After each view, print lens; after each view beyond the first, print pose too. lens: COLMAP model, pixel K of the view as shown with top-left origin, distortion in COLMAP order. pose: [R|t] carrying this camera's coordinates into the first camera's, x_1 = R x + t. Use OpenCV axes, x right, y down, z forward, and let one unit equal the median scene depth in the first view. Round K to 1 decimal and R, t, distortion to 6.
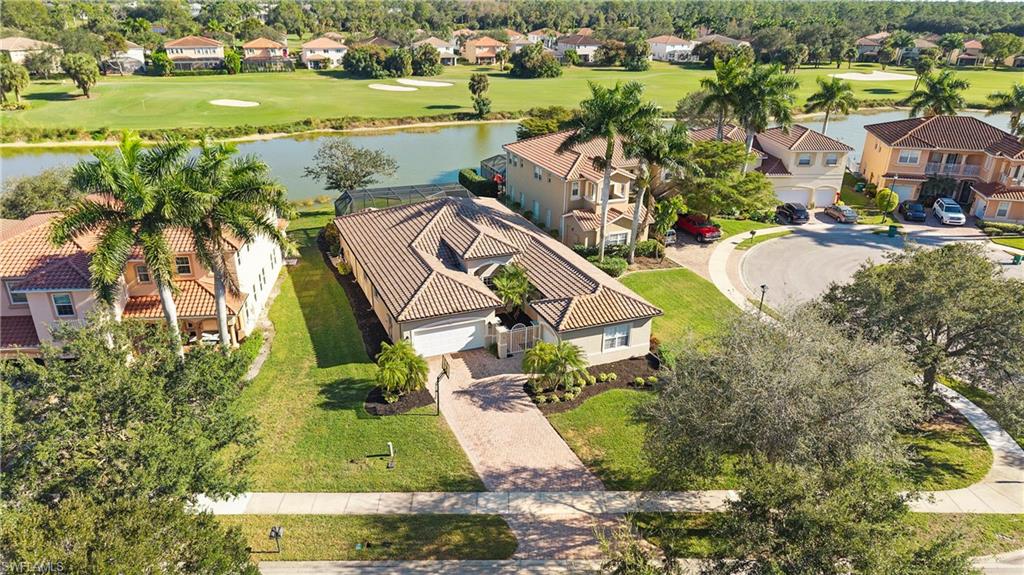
lens RADIAL K [[701.4, 0, 512.0], [0, 701.4, 287.5], [0, 0, 1]] dist [0.042633, -0.058288]
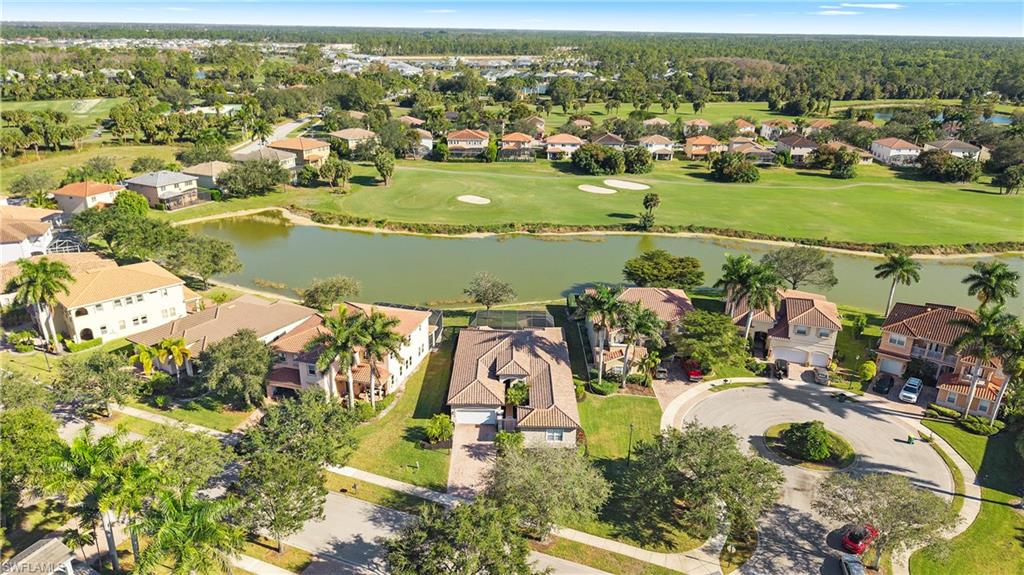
lens RADIAL K [[707.8, 0, 511.4], [0, 707.8, 289.2], [0, 0, 1]] dist [0.093829, -0.156352]
pose [[0.917191, 0.142144, -0.372231, 0.233677], [-0.154843, 0.987930, -0.004279, -0.096693], [0.367130, 0.061563, 0.928130, -0.275914]]
